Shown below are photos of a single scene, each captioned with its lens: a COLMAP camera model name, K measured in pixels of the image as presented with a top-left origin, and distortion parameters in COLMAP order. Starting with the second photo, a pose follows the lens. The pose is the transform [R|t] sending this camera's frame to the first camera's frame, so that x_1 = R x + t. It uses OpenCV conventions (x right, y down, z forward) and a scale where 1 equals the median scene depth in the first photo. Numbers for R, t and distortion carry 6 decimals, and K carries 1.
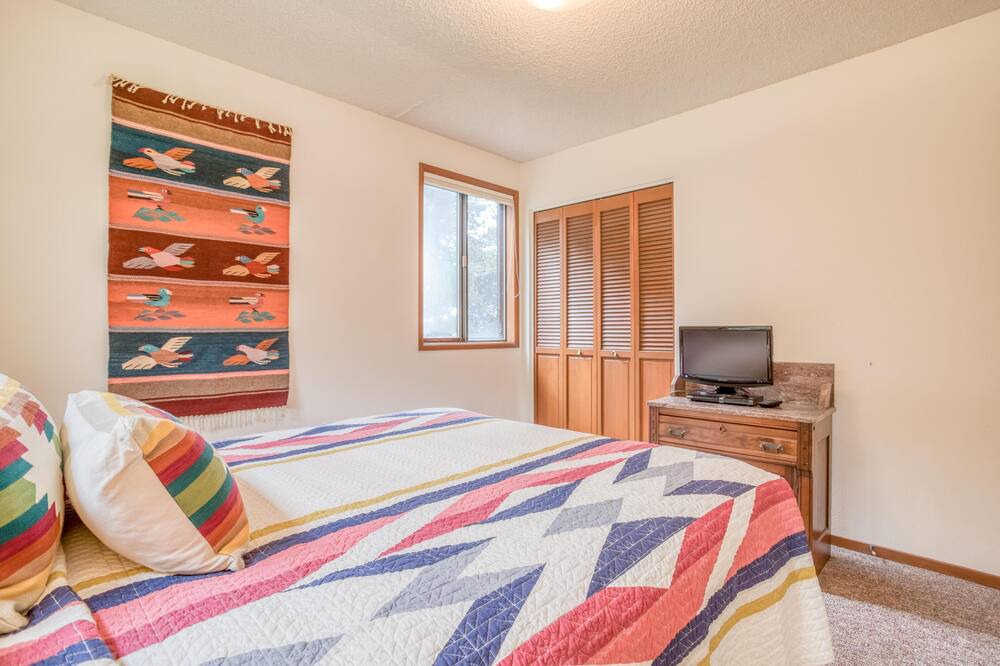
lens RADIAL K [[502.3, 0, 501.6], [0, 502.3, 334.5], [0, 0, 1]] dist [-0.003139, 0.002222]
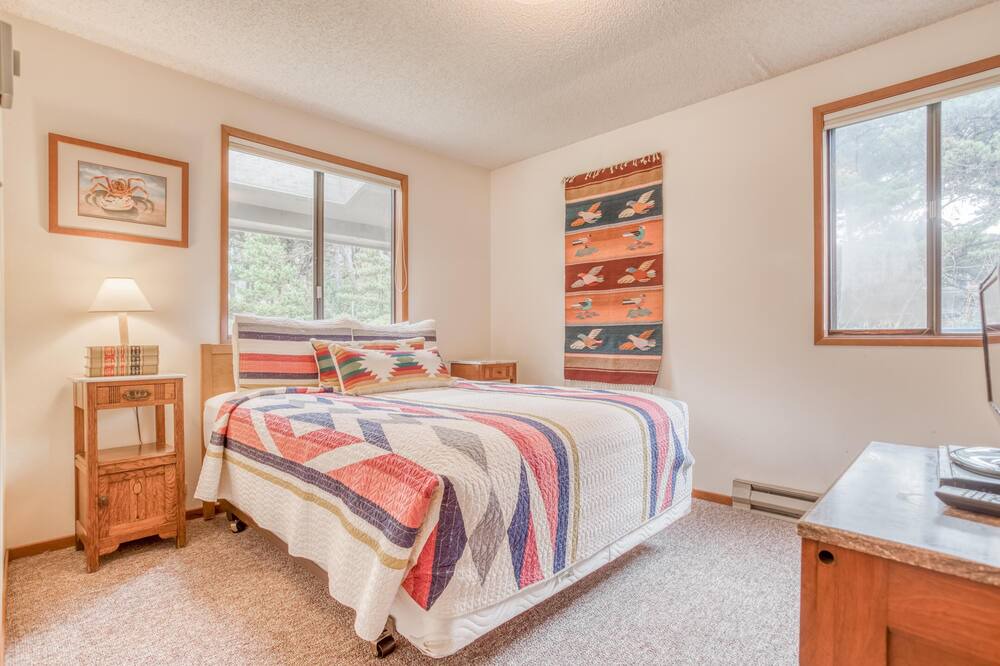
lens RADIAL K [[502.3, 0, 507.1], [0, 502.3, 339.6], [0, 0, 1]] dist [-0.003139, 0.002222]
pose [[0.027011, 0.015398, -0.999517, 0.807008], [0.004615, 0.999869, 0.015528, 0.011454], [0.999624, -0.005032, 0.026937, 0.641639]]
